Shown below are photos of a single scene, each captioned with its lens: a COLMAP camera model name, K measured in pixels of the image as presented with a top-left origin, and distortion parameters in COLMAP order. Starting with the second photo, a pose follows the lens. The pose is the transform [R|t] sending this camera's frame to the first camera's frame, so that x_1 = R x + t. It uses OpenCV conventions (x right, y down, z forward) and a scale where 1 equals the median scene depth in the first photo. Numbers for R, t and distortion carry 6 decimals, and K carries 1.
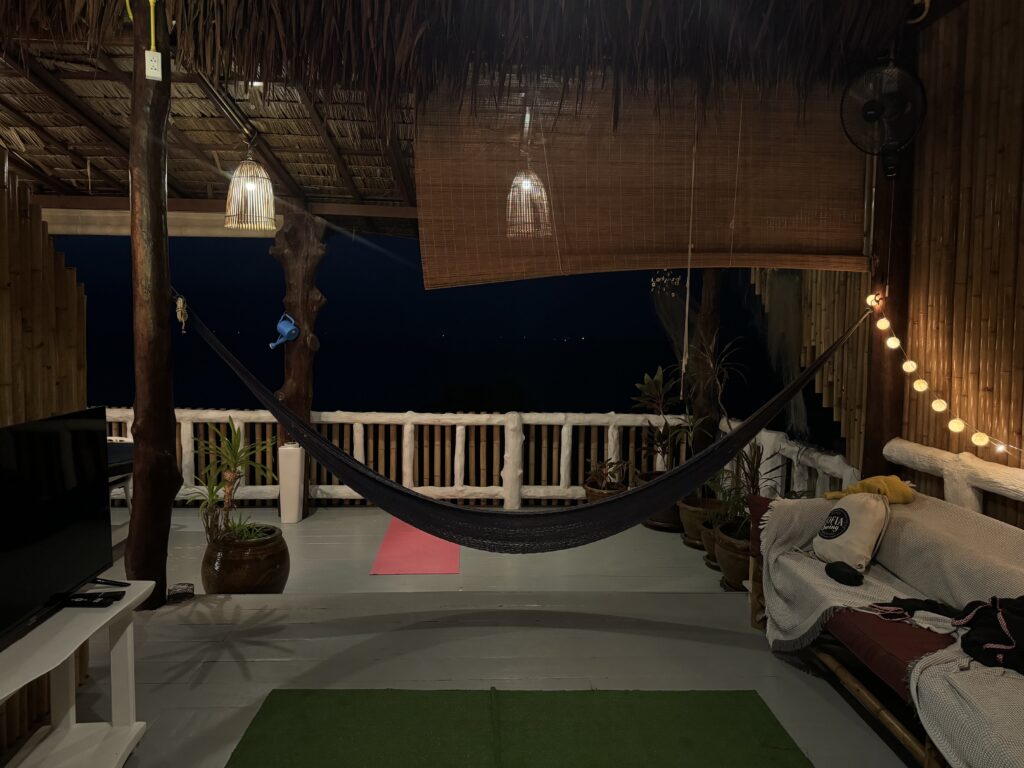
lens RADIAL K [[772.6, 0, 512.1], [0, 772.6, 384.3], [0, 0, 1]] dist [0.003304, -0.000258]
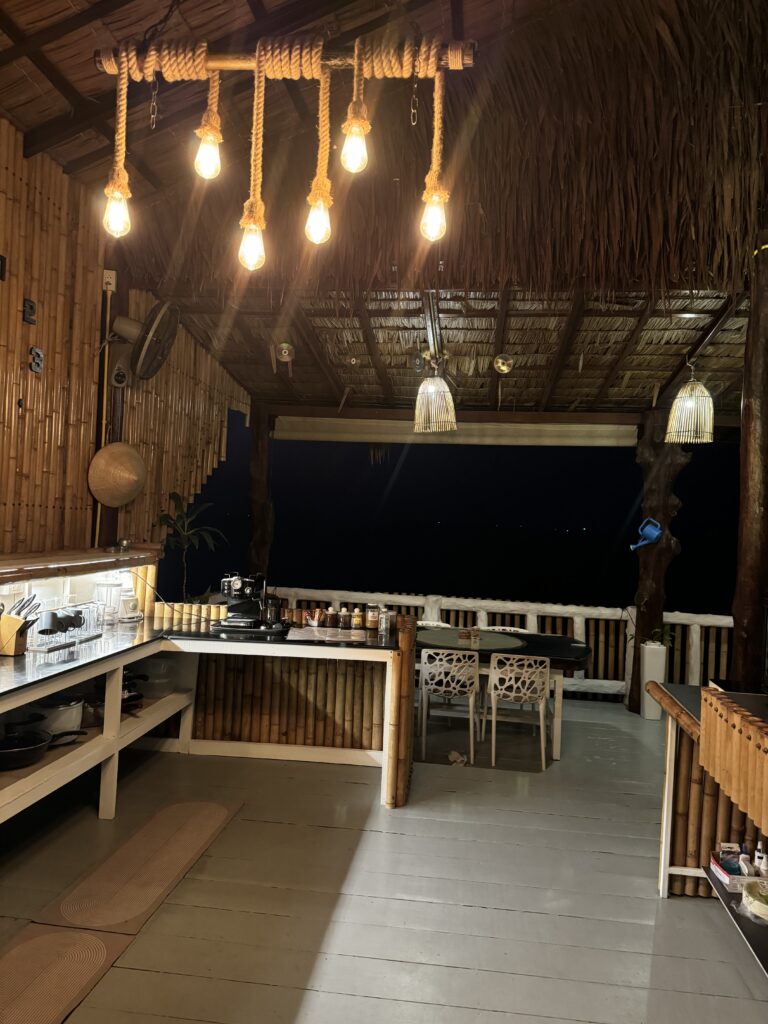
lens RADIAL K [[707.0, 0, 385.6], [0, 707.0, 509.7], [0, 0, 1]] dist [0.033674, -0.012028]
pose [[0.978793, 0.022222, -0.203642, -0.439956], [-0.039897, 0.995742, -0.083103, -0.007182], [0.200928, 0.089465, 0.975512, -0.018887]]
